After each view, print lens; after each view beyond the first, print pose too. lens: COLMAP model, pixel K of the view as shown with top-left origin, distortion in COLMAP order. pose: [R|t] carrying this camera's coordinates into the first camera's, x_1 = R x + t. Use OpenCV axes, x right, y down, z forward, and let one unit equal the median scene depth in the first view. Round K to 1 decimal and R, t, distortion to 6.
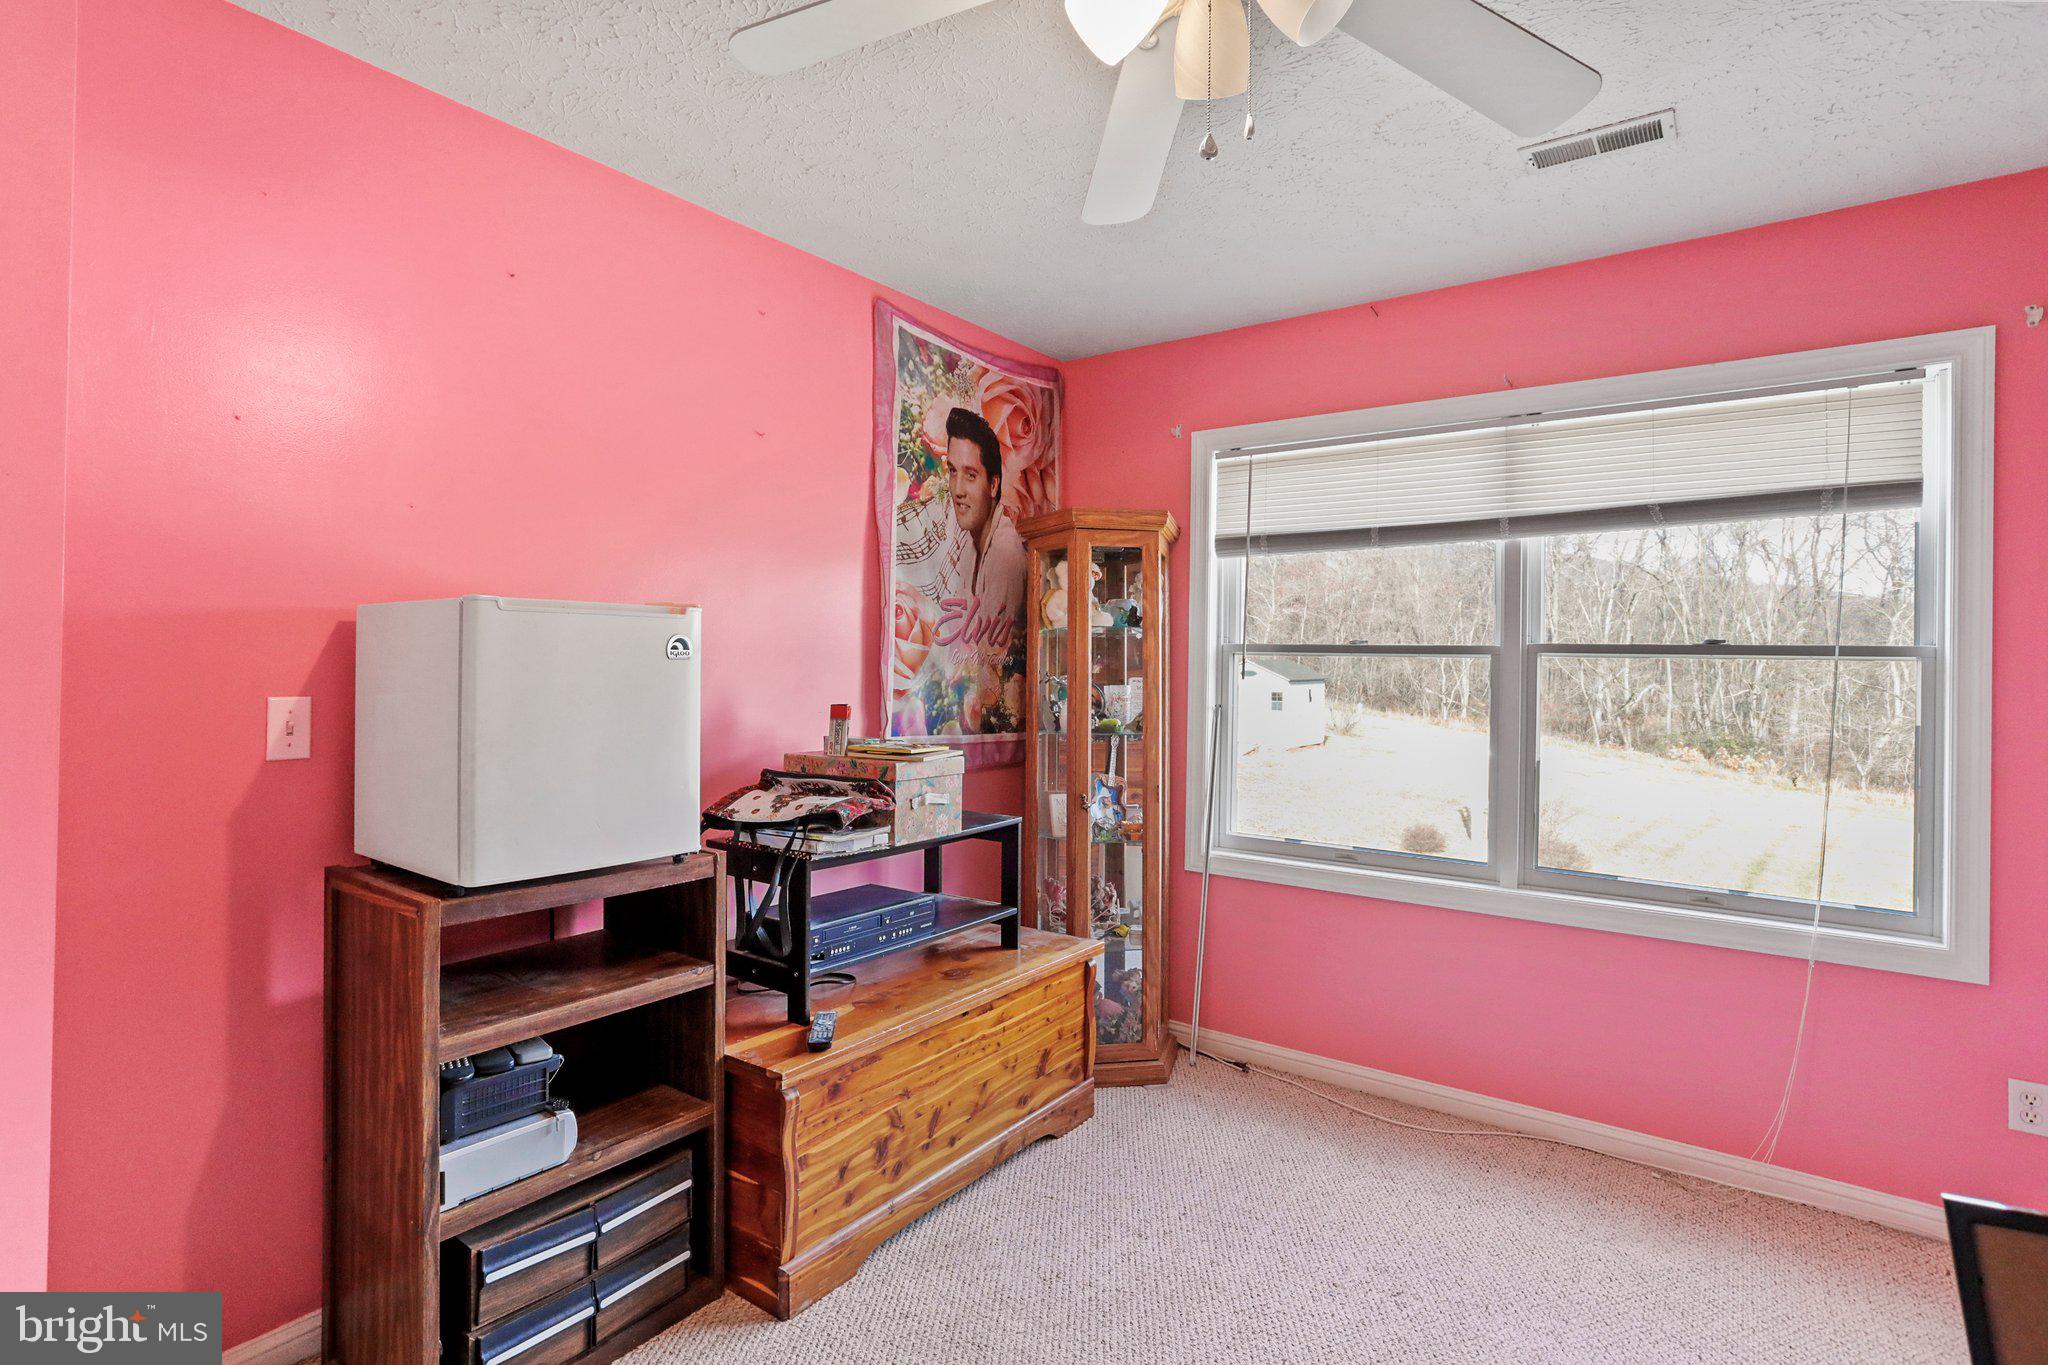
lens RADIAL K [[1012.4, 0, 1019.6], [0, 1012.4, 668.7], [0, 0, 1]] dist [-0.038246, 0.021060]
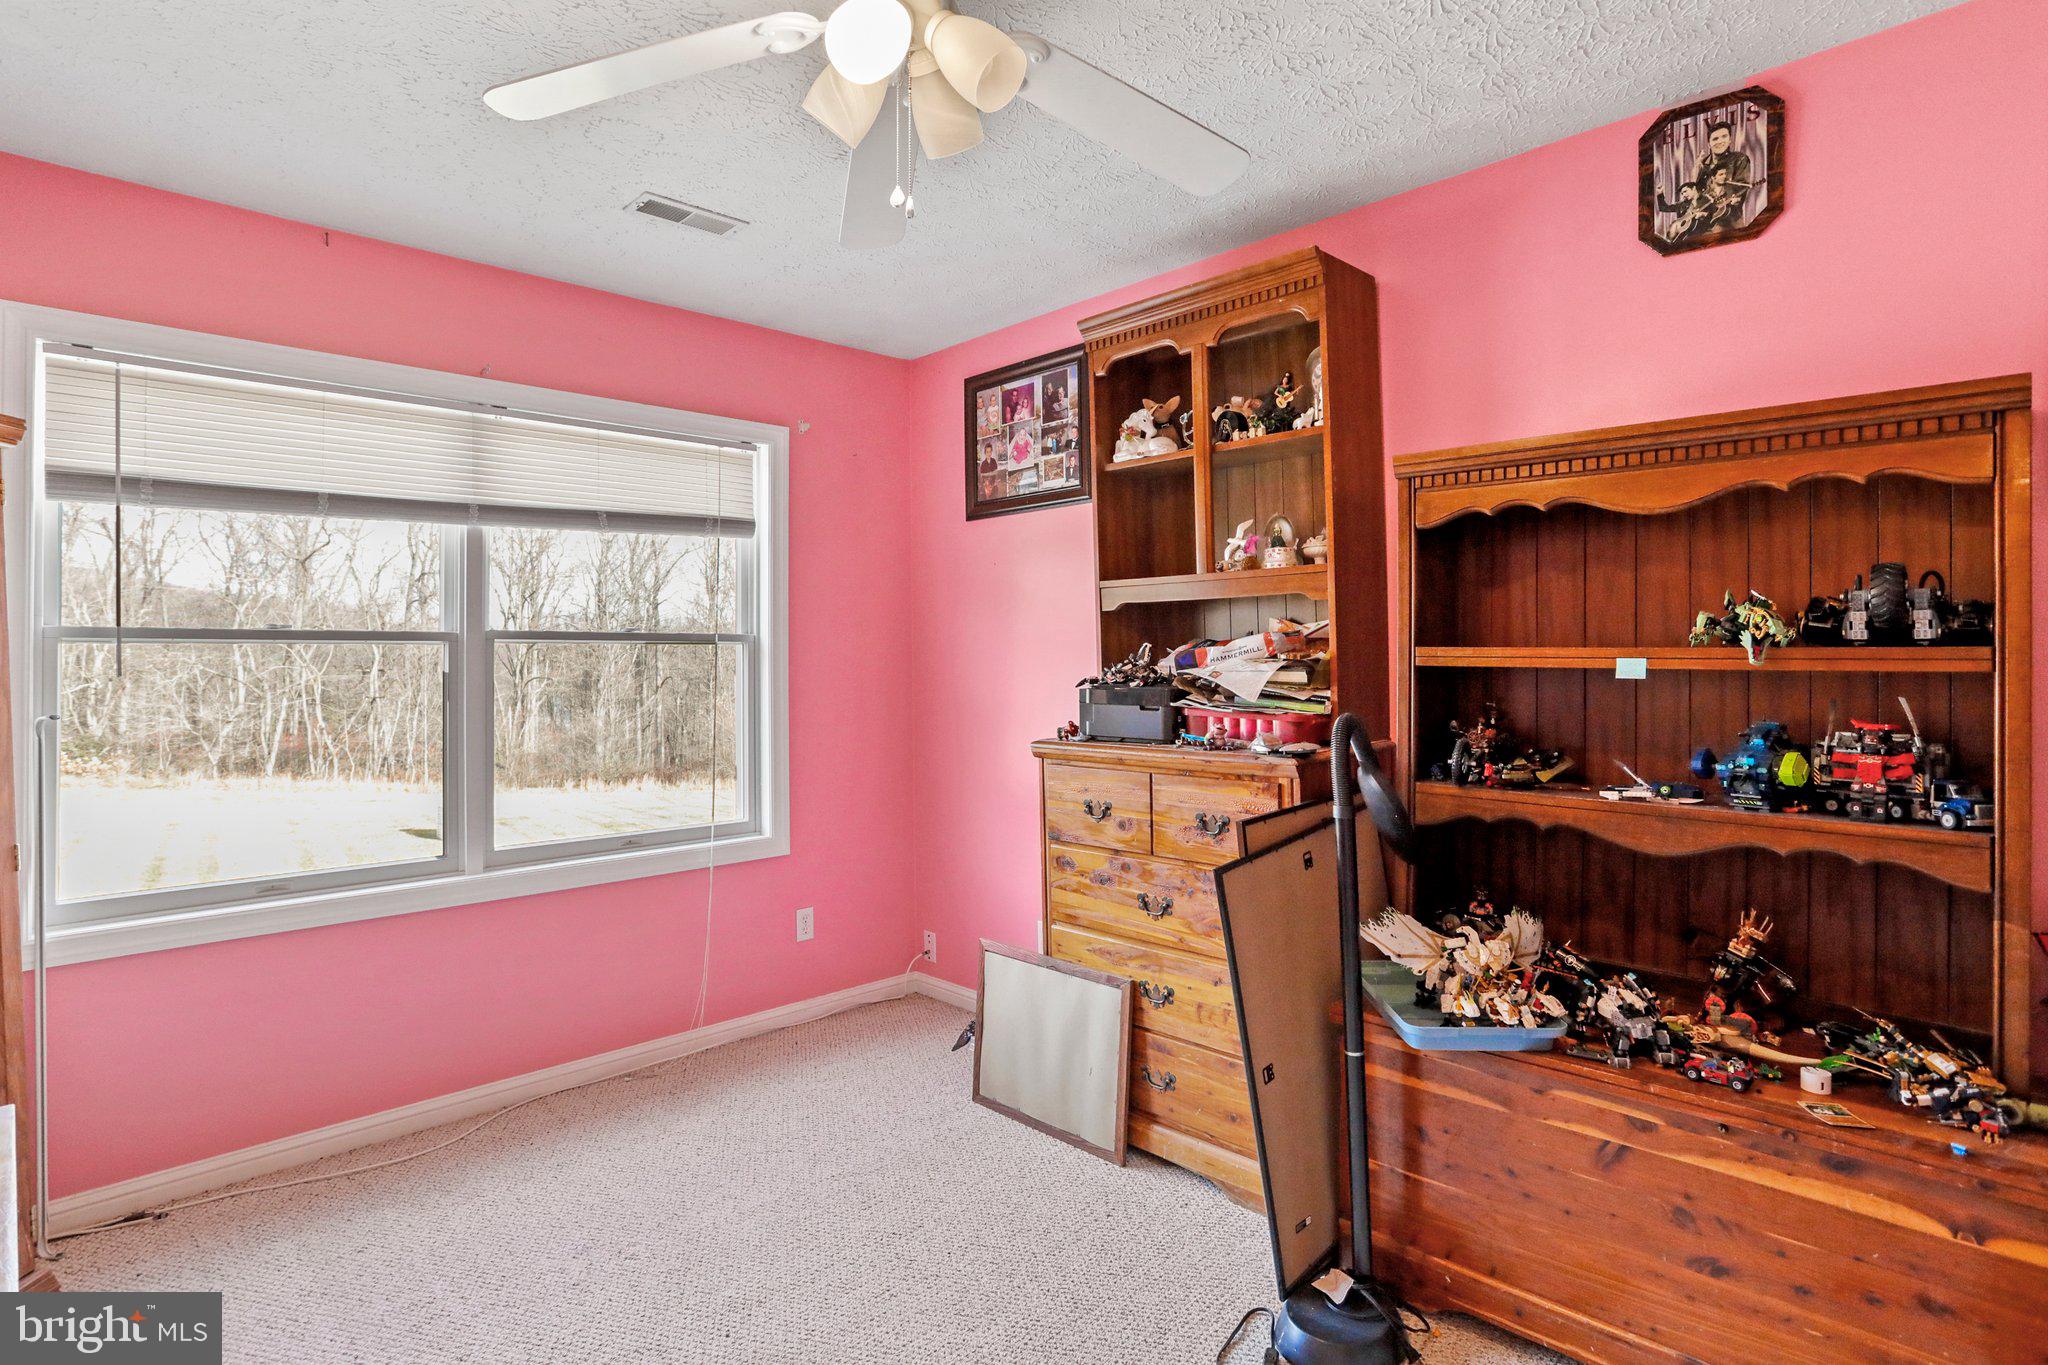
lens RADIAL K [[1055.1, 0, 1016.2], [0, 1055.1, 664.7], [0, 0, 1]] dist [-0.029115, 0.004520]
pose [[0.164375, -0.022434, 0.986143, -0.451830], [0.017001, 0.999657, 0.019907, -0.002164], [-0.986251, 0.013494, 0.164700, 0.297590]]
